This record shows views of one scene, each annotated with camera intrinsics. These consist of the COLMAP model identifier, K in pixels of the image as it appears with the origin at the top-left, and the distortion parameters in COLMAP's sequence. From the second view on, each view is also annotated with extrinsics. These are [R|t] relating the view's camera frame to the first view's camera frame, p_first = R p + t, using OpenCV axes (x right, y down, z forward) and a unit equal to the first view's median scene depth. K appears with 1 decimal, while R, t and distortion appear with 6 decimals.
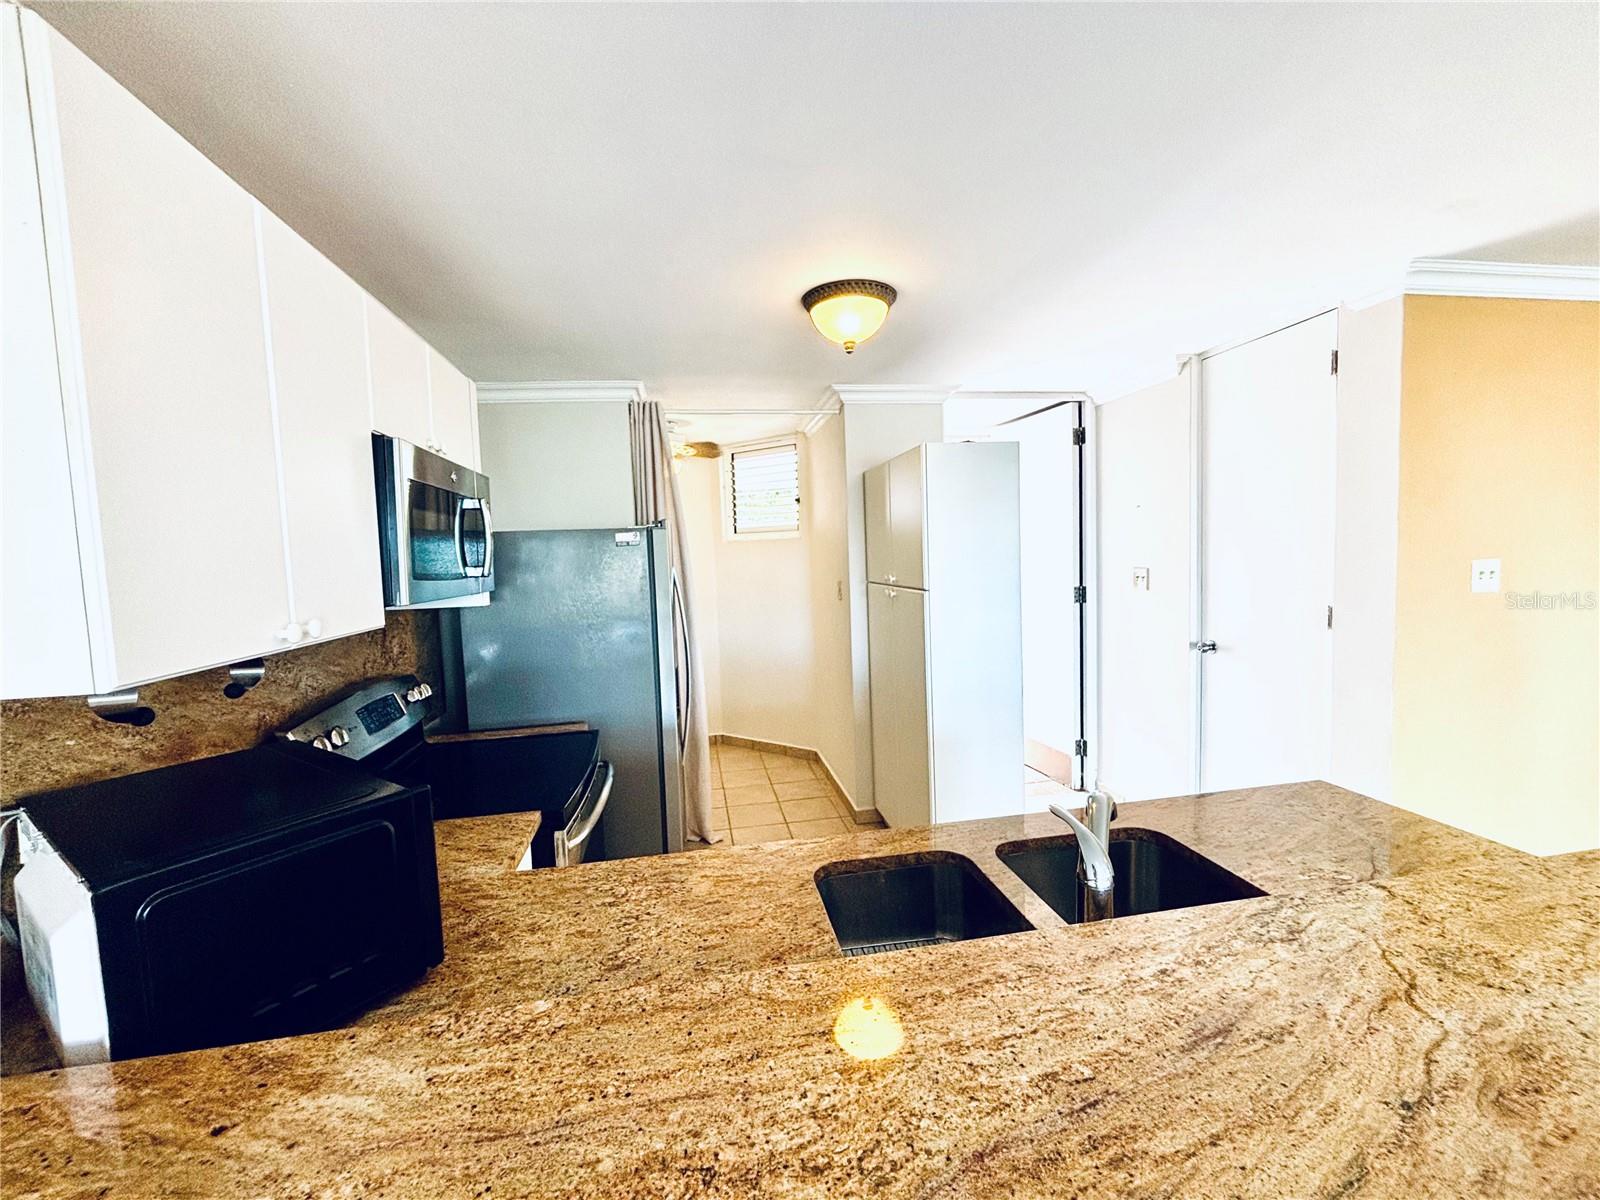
lens RADIAL K [[654.1, 0, 800.0], [0, 654.1, 600.0], [0, 0, 1]] dist [-0.001837, -0.000425]
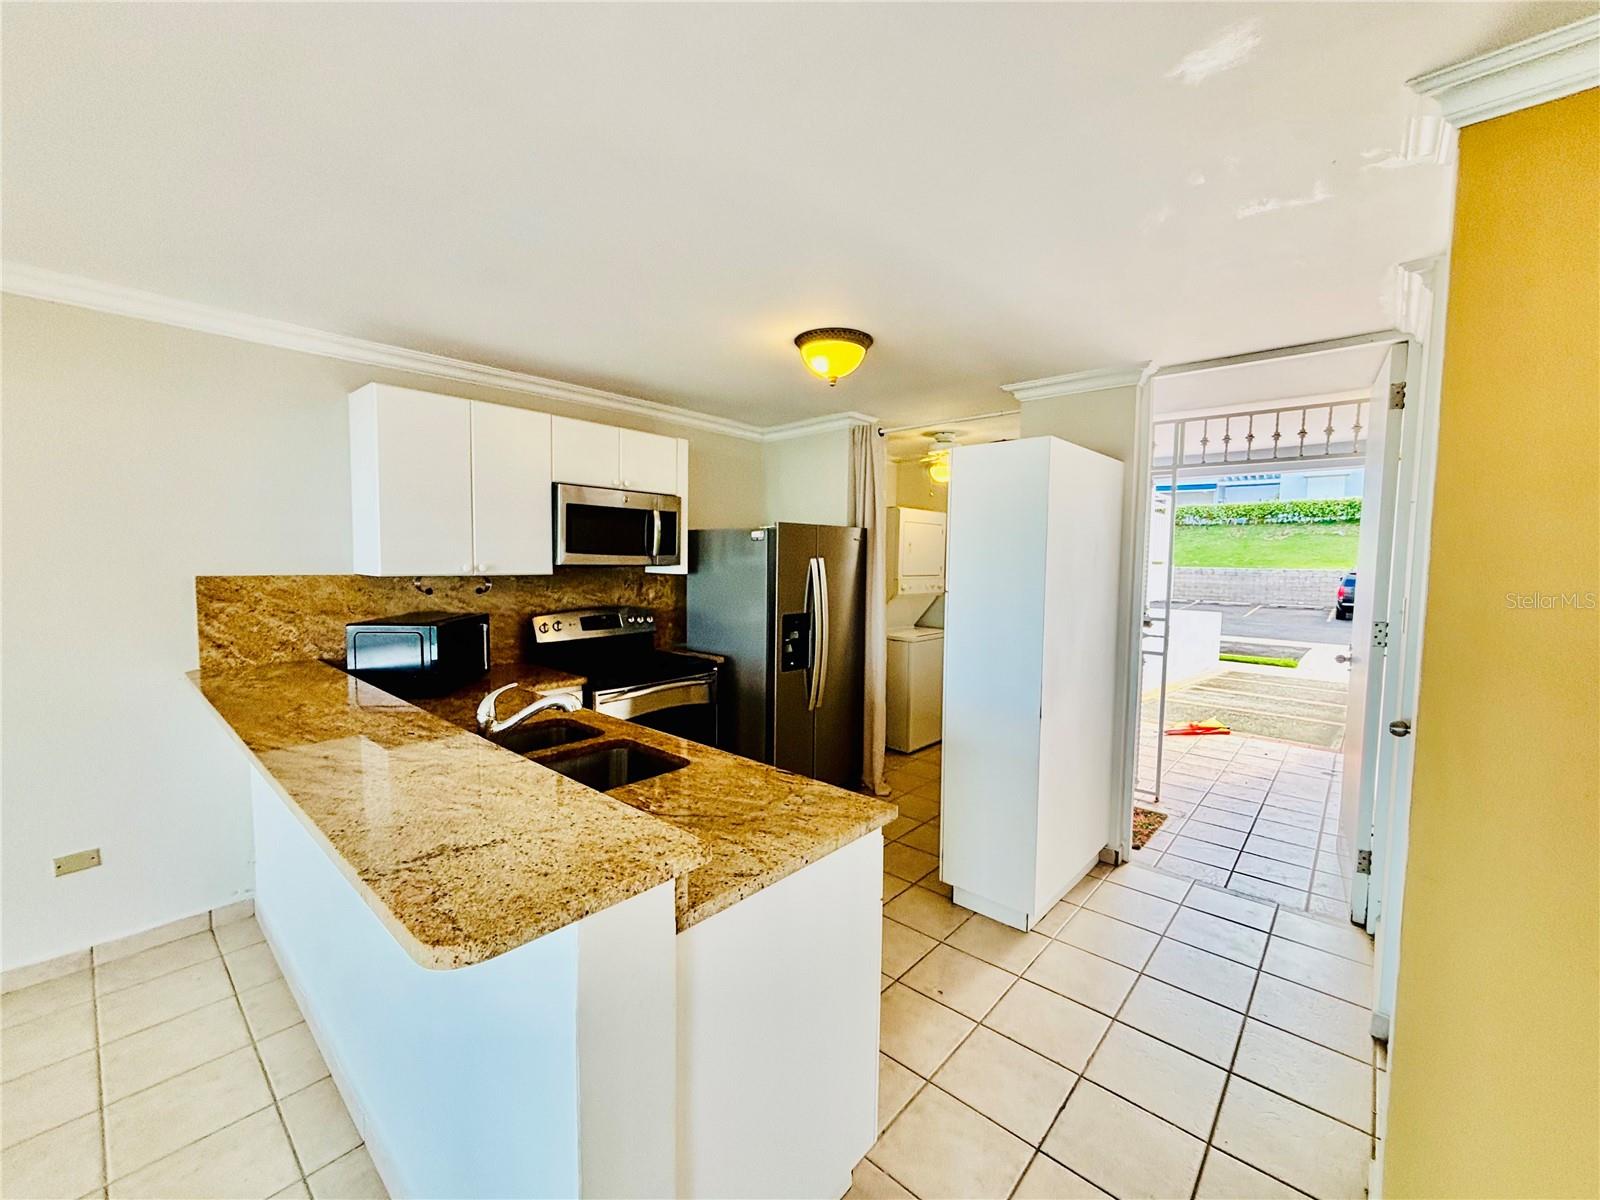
lens RADIAL K [[654.1, 0, 800.0], [0, 654.1, 600.0], [0, 0, 1]] dist [-0.001837, -0.000425]
pose [[0.629351, 0.102976, -0.770268, 1.463824], [-0.102162, 0.993543, 0.049353, -0.056497], [0.770377, 0.047632, 0.635807, 0.285201]]
